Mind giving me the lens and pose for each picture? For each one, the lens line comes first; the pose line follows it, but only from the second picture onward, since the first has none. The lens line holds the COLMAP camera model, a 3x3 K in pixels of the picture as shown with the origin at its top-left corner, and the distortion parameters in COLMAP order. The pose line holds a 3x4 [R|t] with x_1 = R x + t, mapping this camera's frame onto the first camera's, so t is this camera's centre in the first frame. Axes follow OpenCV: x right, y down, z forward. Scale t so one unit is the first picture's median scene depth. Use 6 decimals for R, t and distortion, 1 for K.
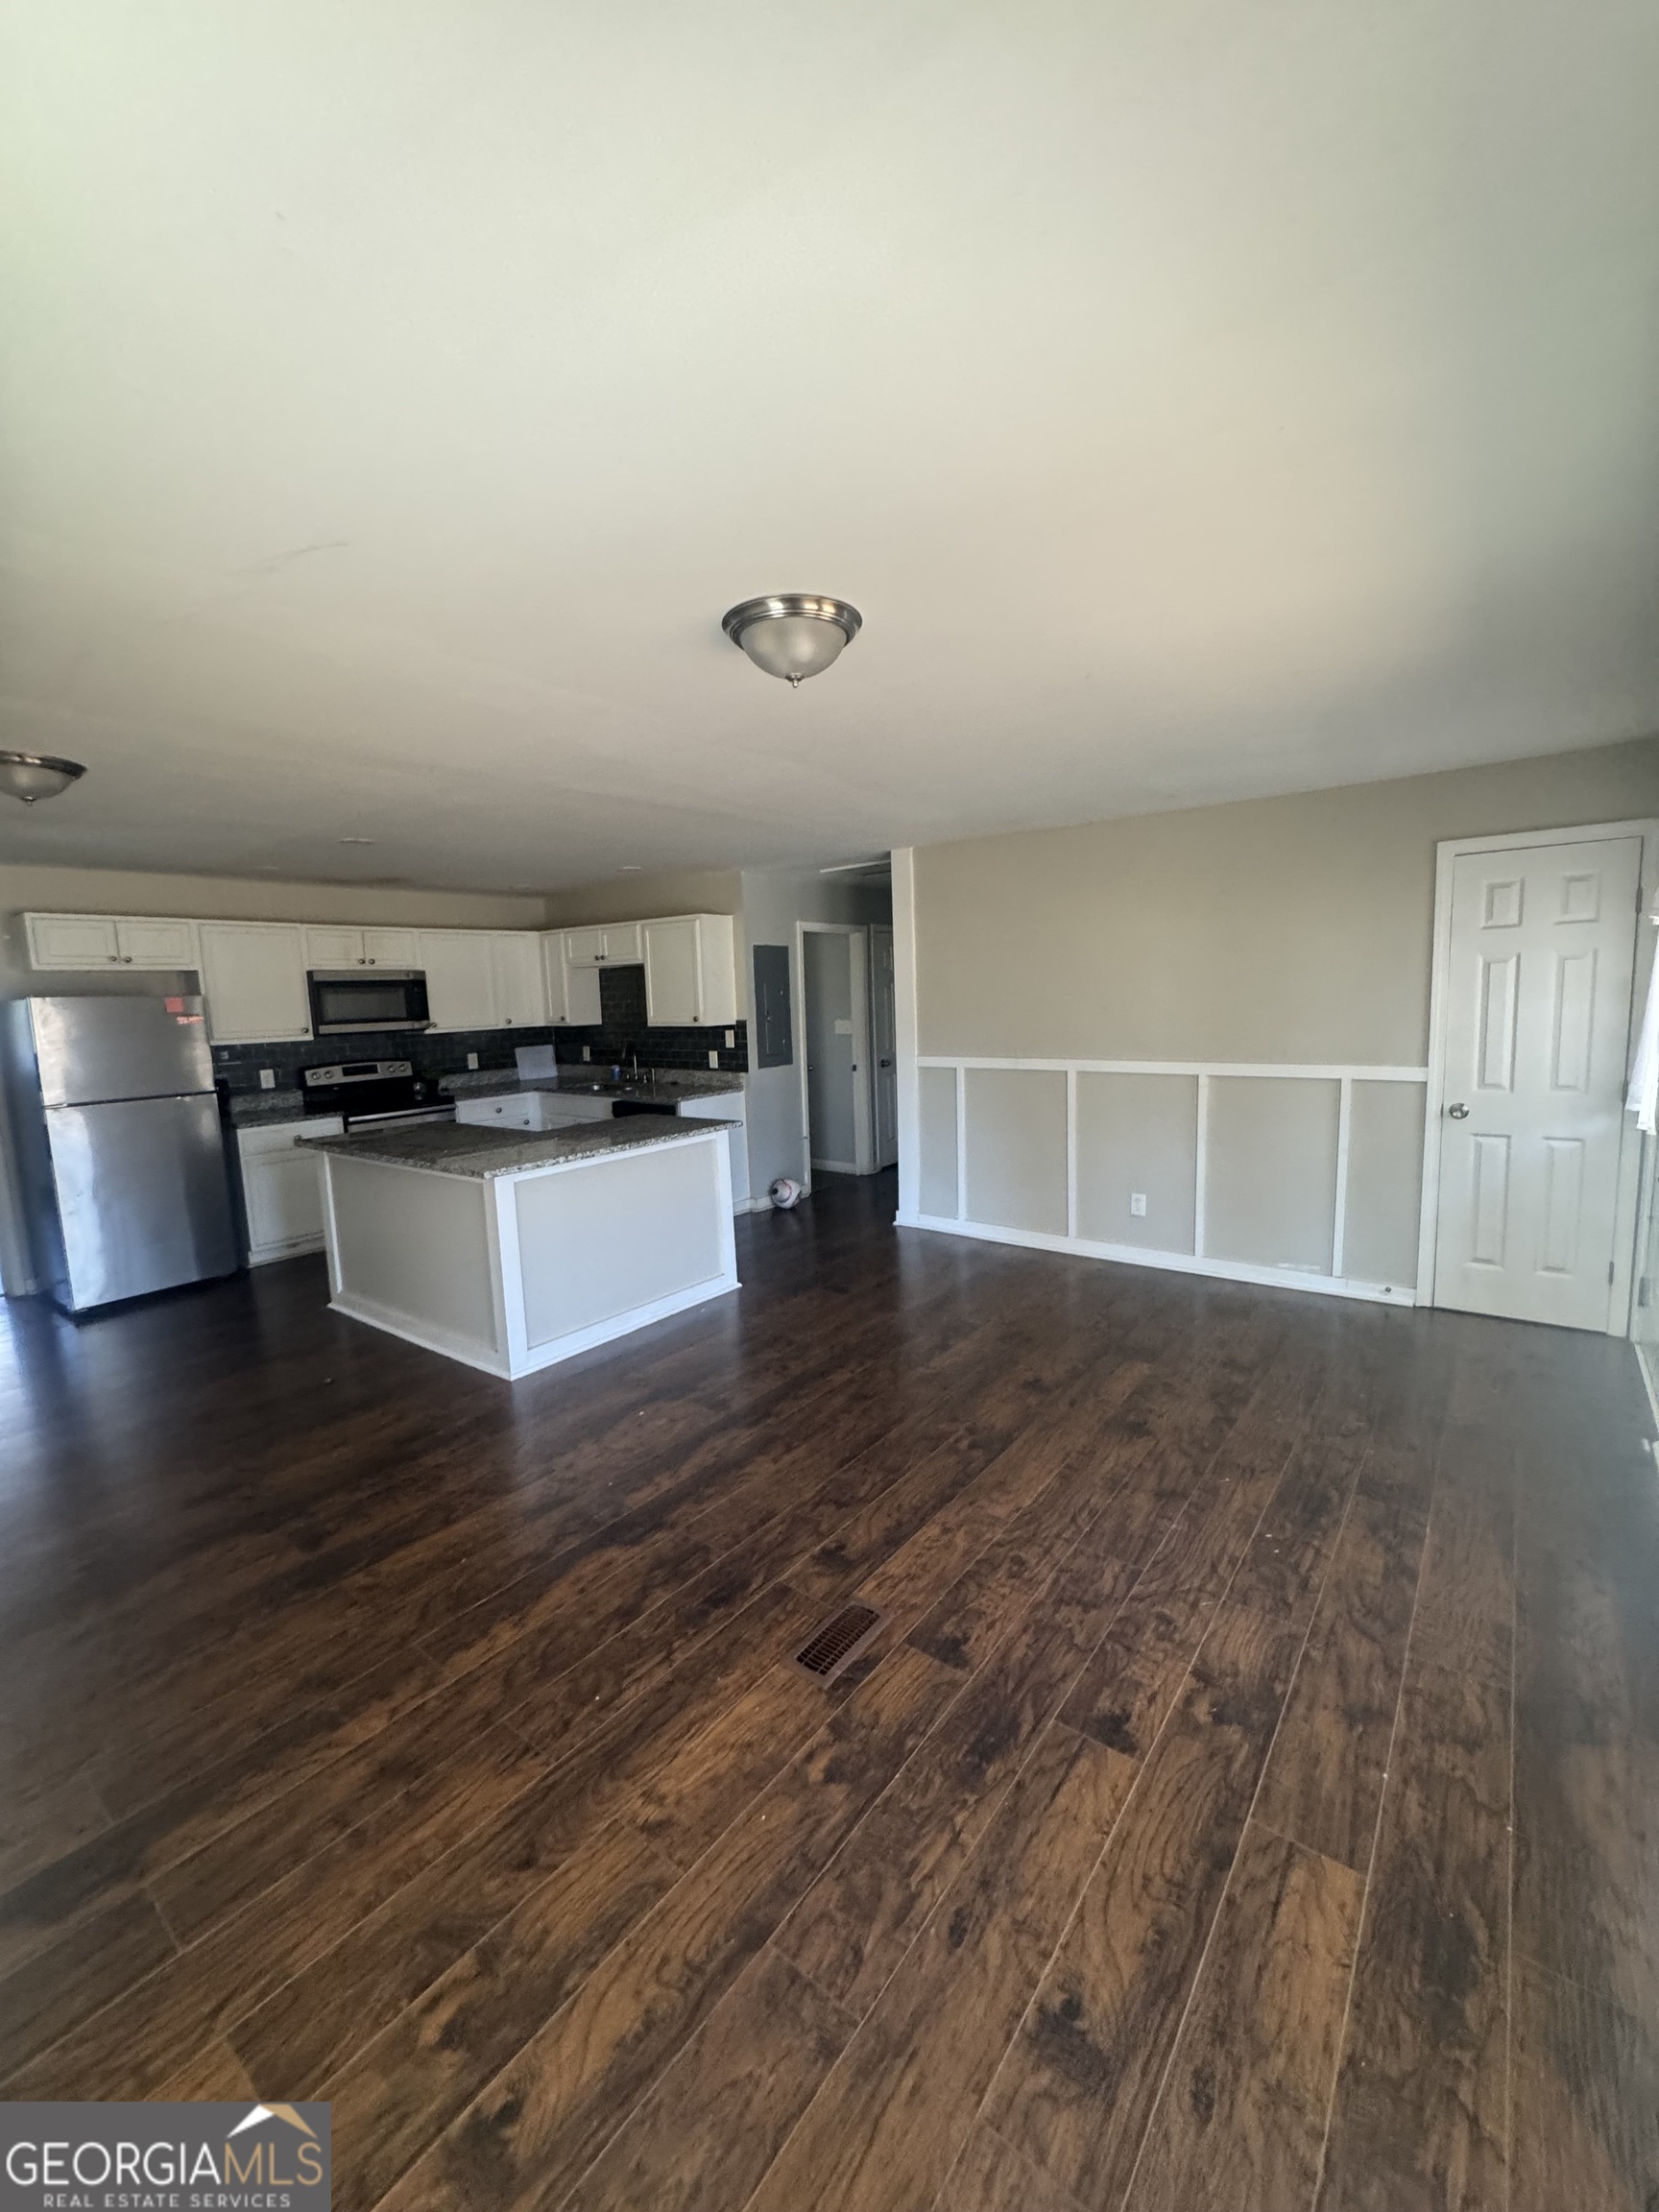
lens RADIAL K [[913.5, 0, 834.5], [0, 913.5, 1096.3], [0, 0, 1]] dist [0.003350, 0.000116]
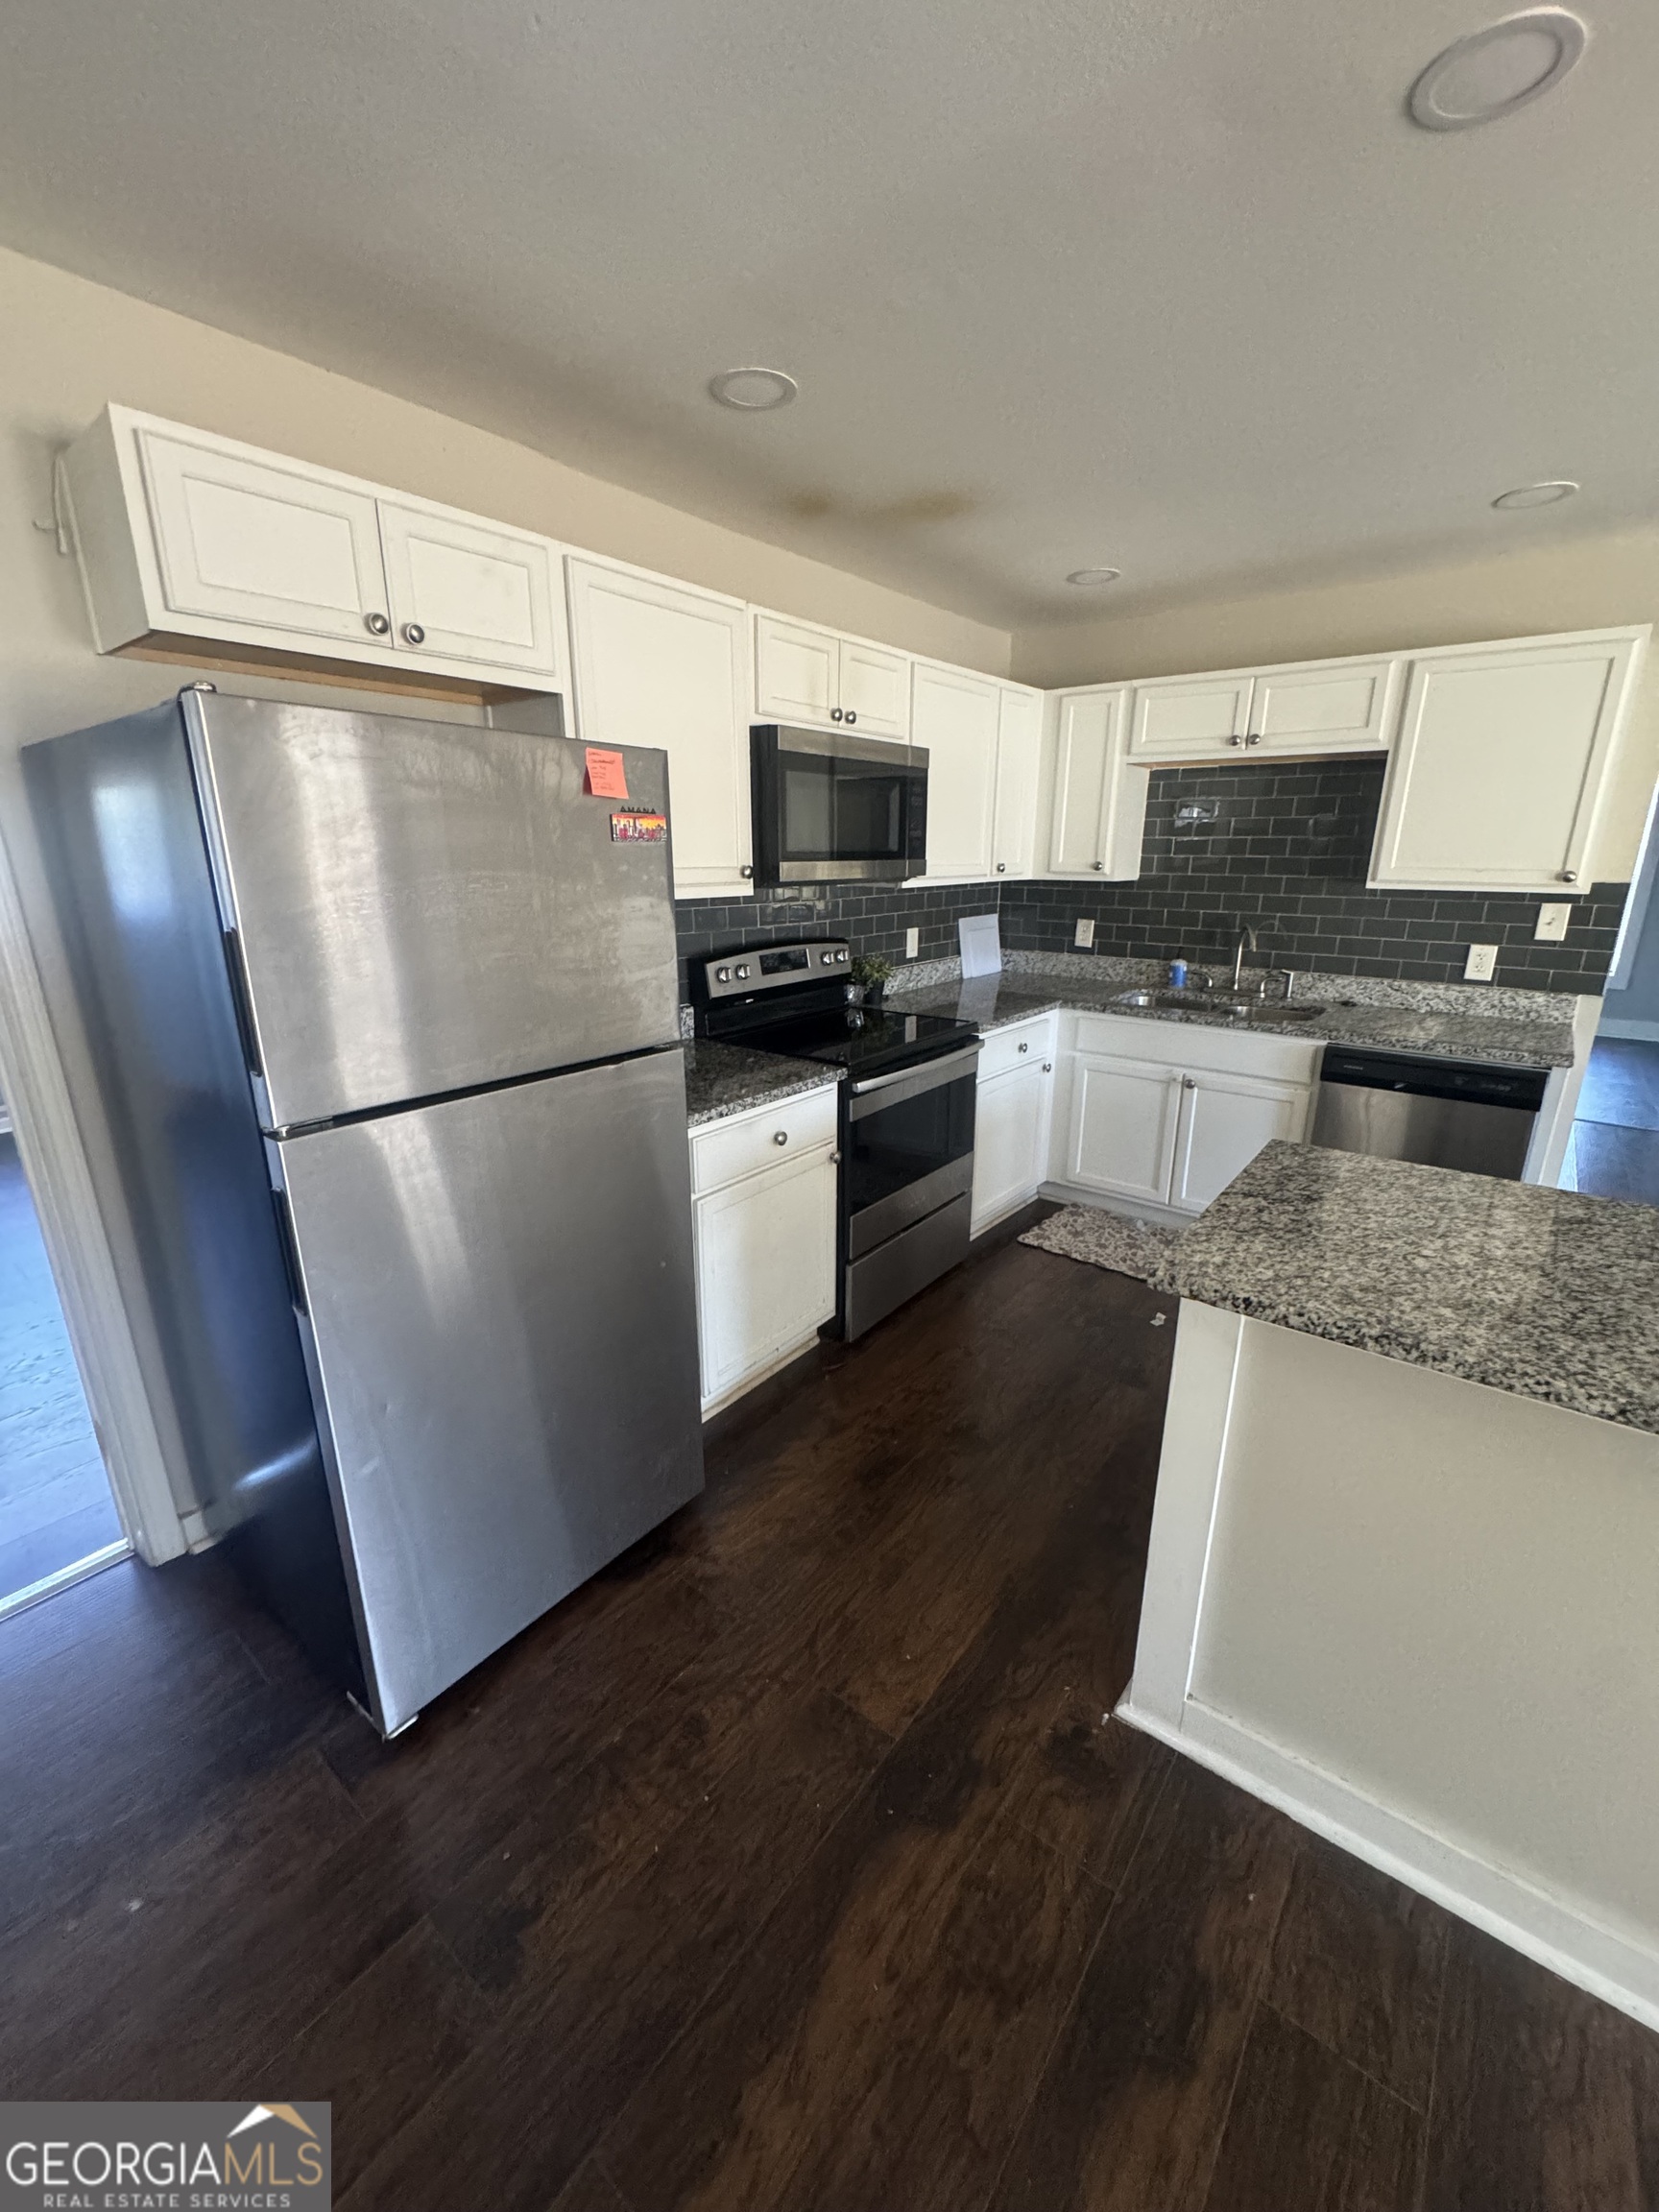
lens RADIAL K [[842.0, 0, 829.5], [0, 842.0, 1106.0], [0, 0, 1]] dist [-0.000610, -0.000014]
pose [[0.998935, 0.039627, -0.023640, -0.437137], [-0.034675, 0.982685, 0.182012, -0.032465], [0.030444, -0.180999, 0.983012, 0.499388]]
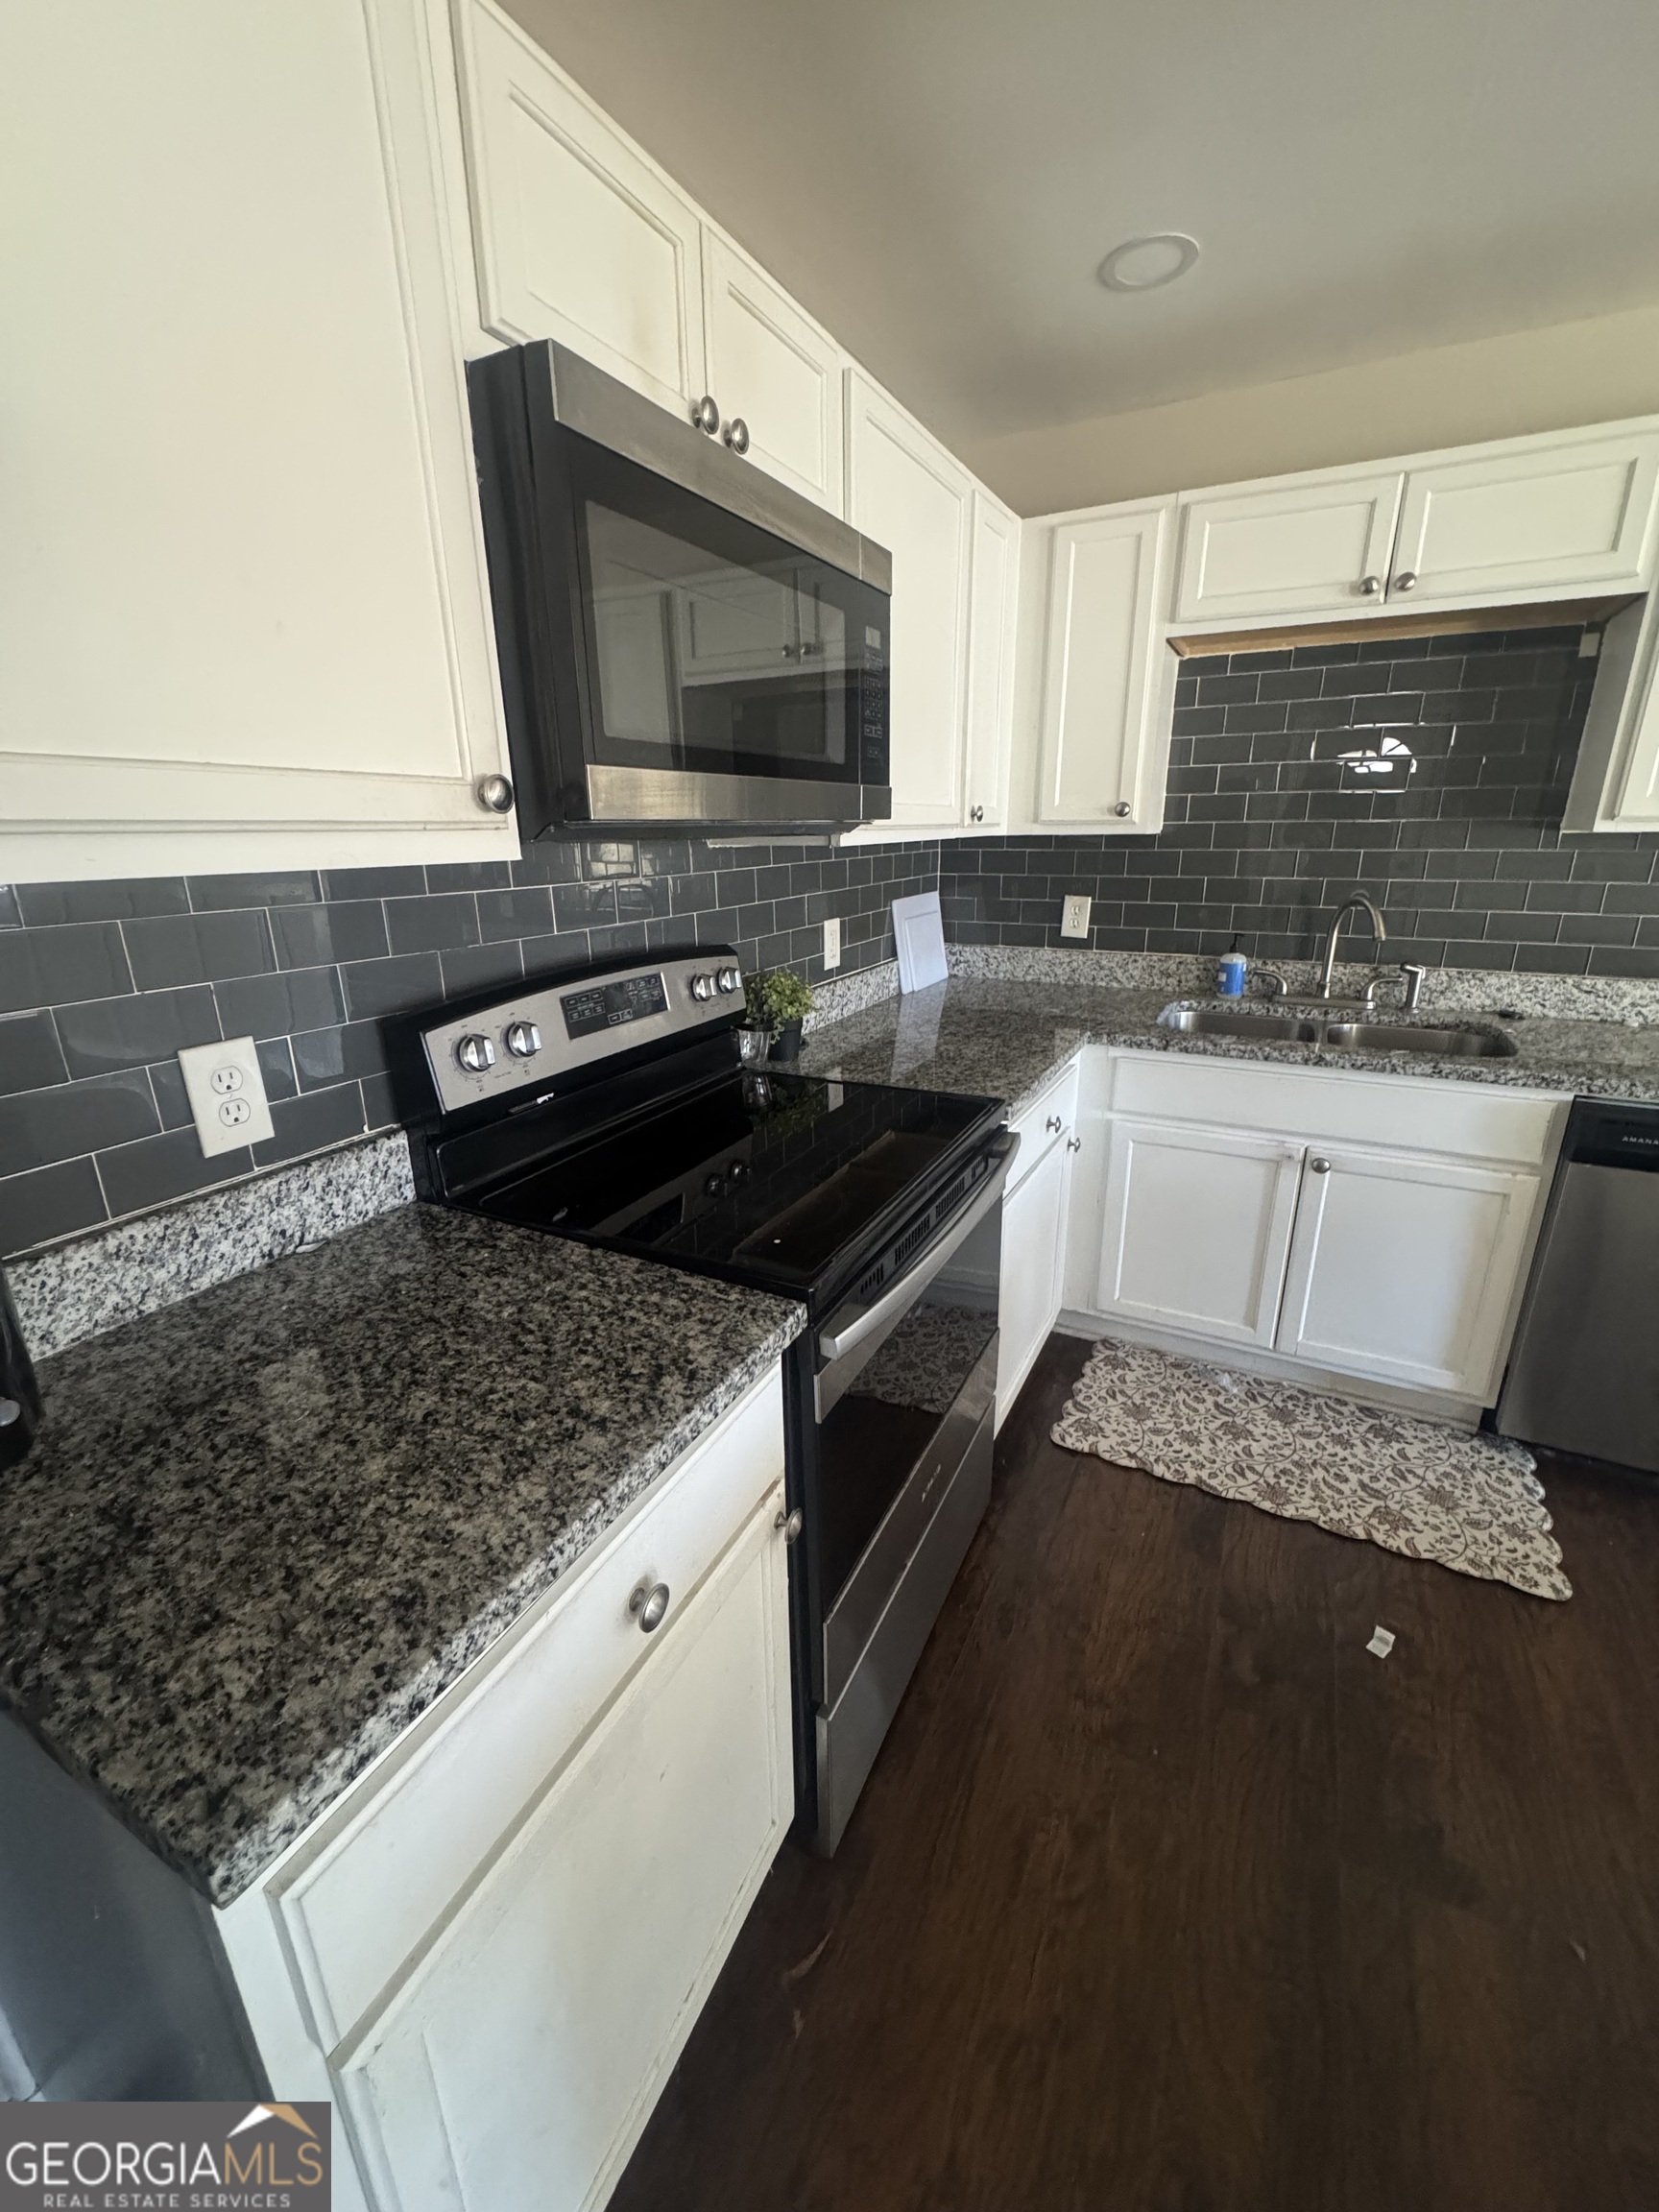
lens RADIAL K [[877.2, 0, 828.9], [0, 877.2, 1109.5], [0, 0, 1]] dist [0.000558, 0.000086]
pose [[0.988016, -0.031148, 0.151175, -0.454071], [0.001009, 0.980709, 0.195470, -0.041693], [-0.154347, -0.192975, 0.968988, 0.698821]]
